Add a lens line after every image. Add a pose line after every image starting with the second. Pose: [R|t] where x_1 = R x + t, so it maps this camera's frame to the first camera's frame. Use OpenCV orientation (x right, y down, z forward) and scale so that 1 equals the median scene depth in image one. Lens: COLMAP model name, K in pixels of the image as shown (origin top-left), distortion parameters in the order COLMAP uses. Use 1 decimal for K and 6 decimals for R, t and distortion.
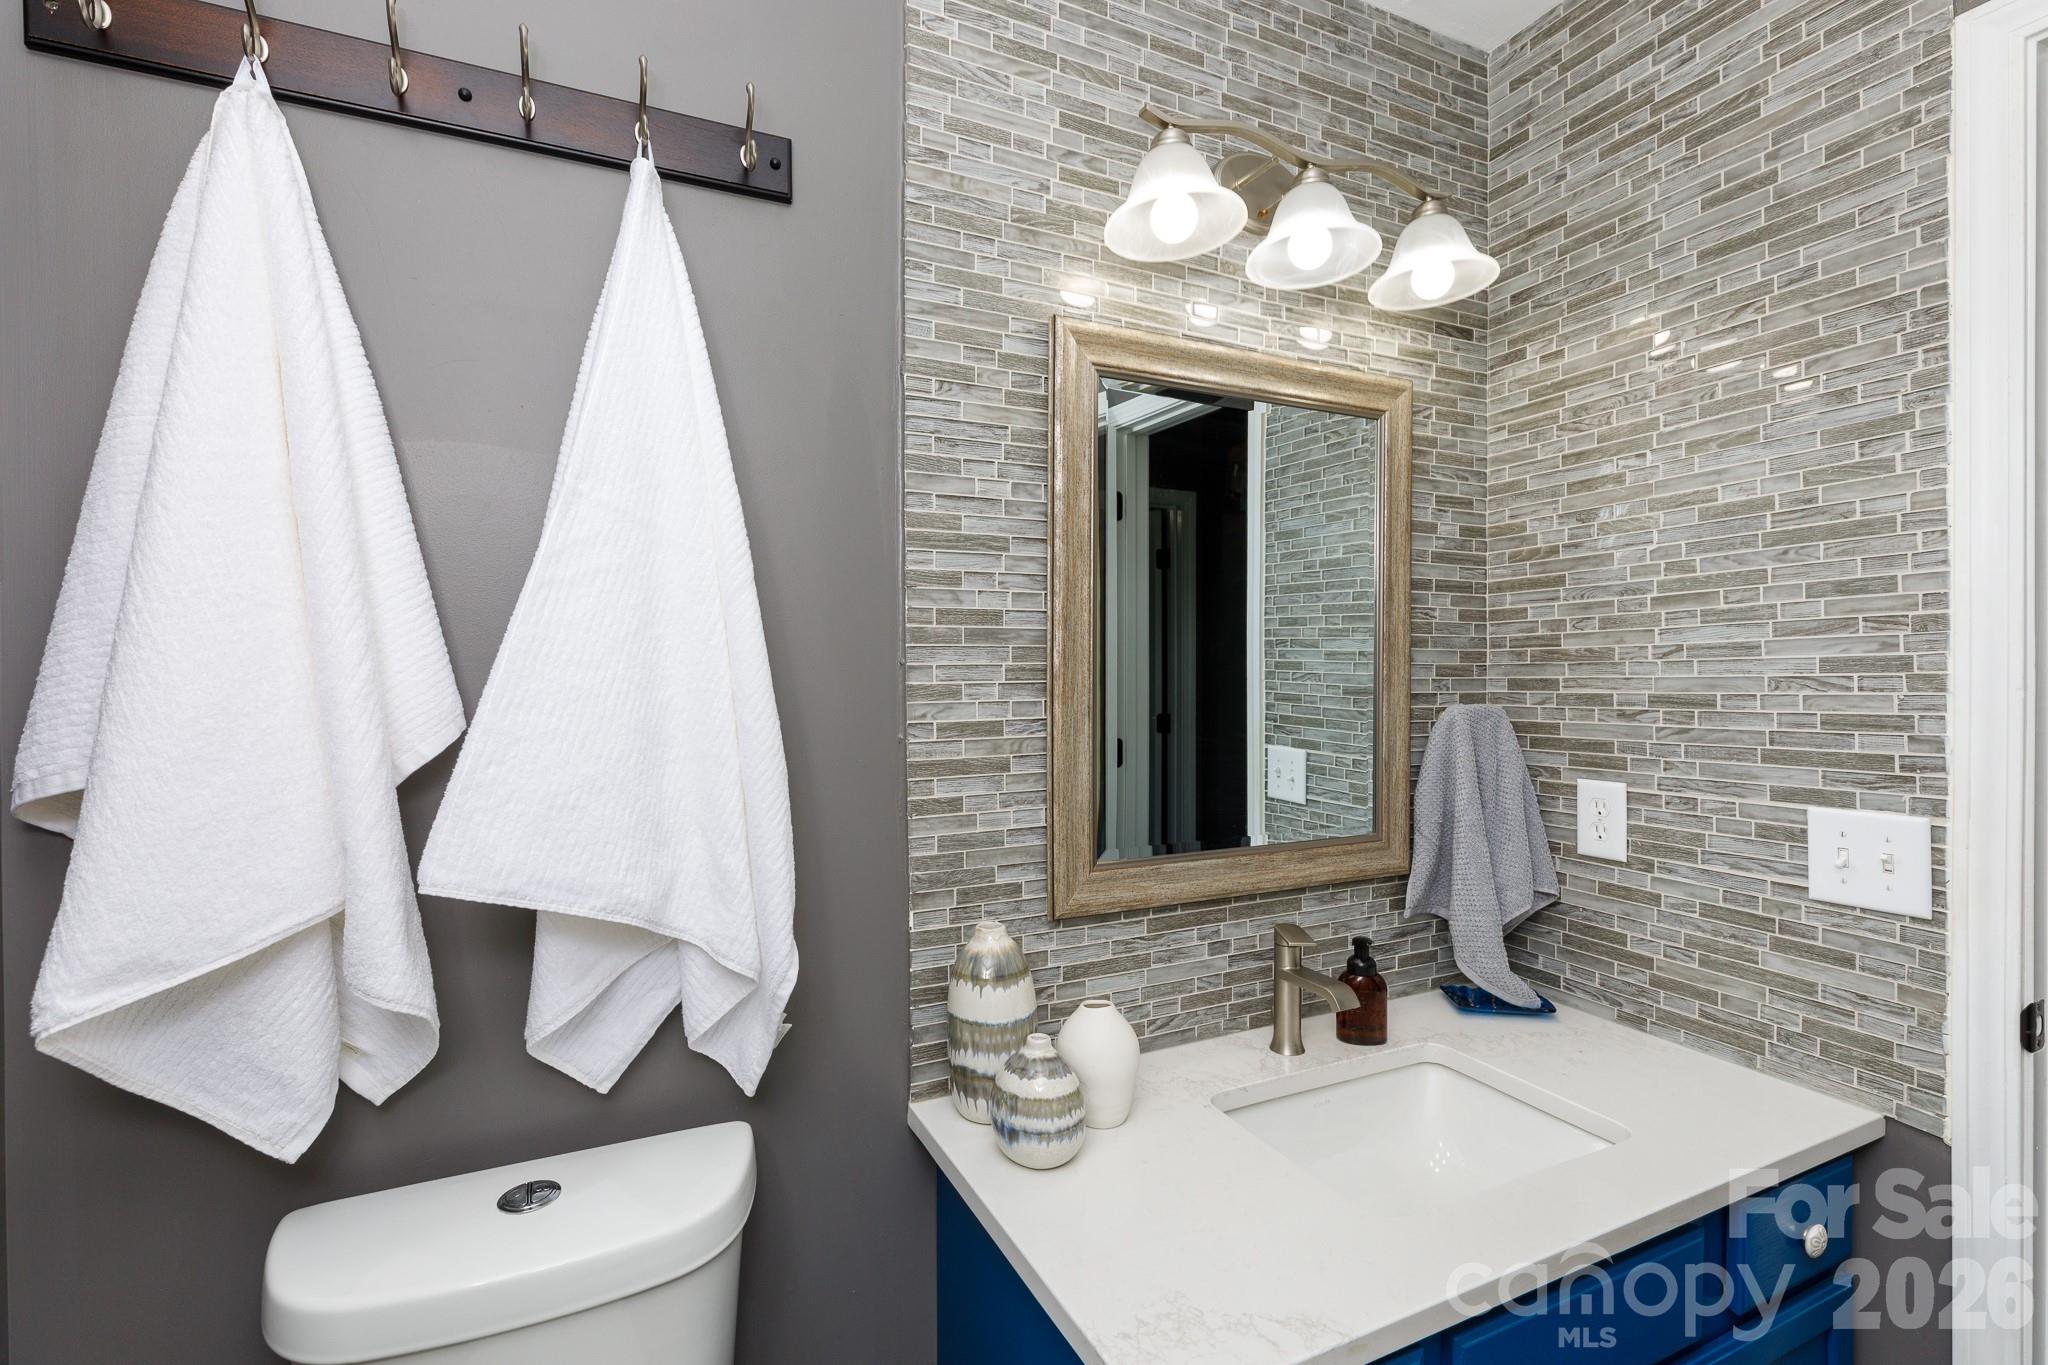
lens RADIAL K [[927.0, 0, 1027.7], [0, 927.0, 682.9], [0, 0, 1]] dist [0.003805, -0.000856]
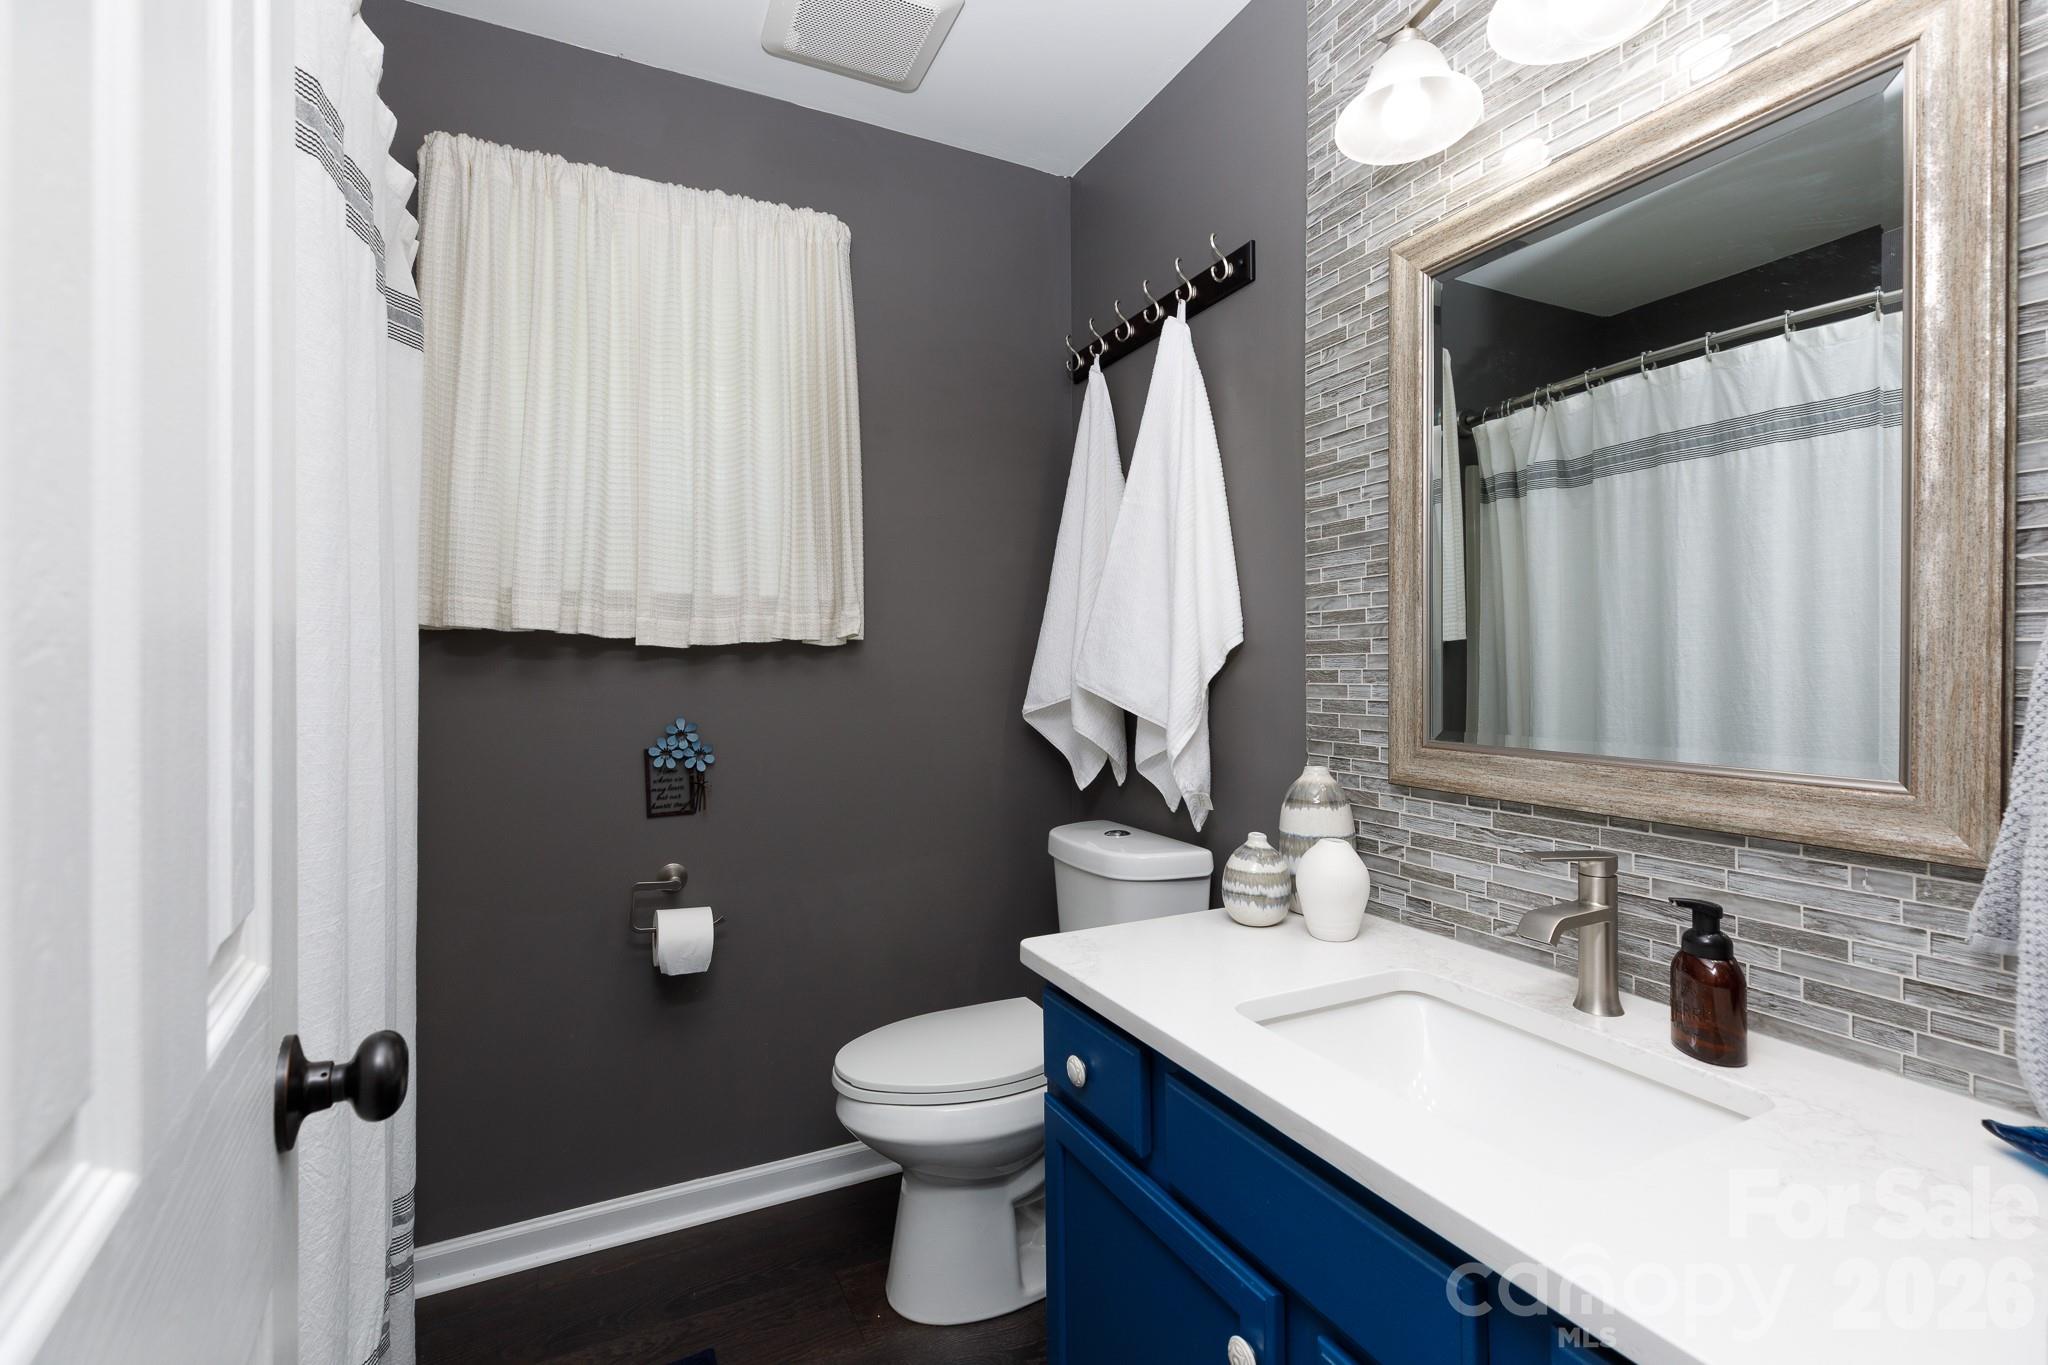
lens RADIAL K [[927.0, 0, 1019.6], [0, 927.0, 678.4], [0, 0, 1]] dist [0.003805, -0.000856]
pose [[-0.001160, 0.012120, -0.999926, 1.193648], [-0.012322, 0.999850, 0.012134, 0.123438], [0.999923, 0.012335, -0.001010, 0.566274]]
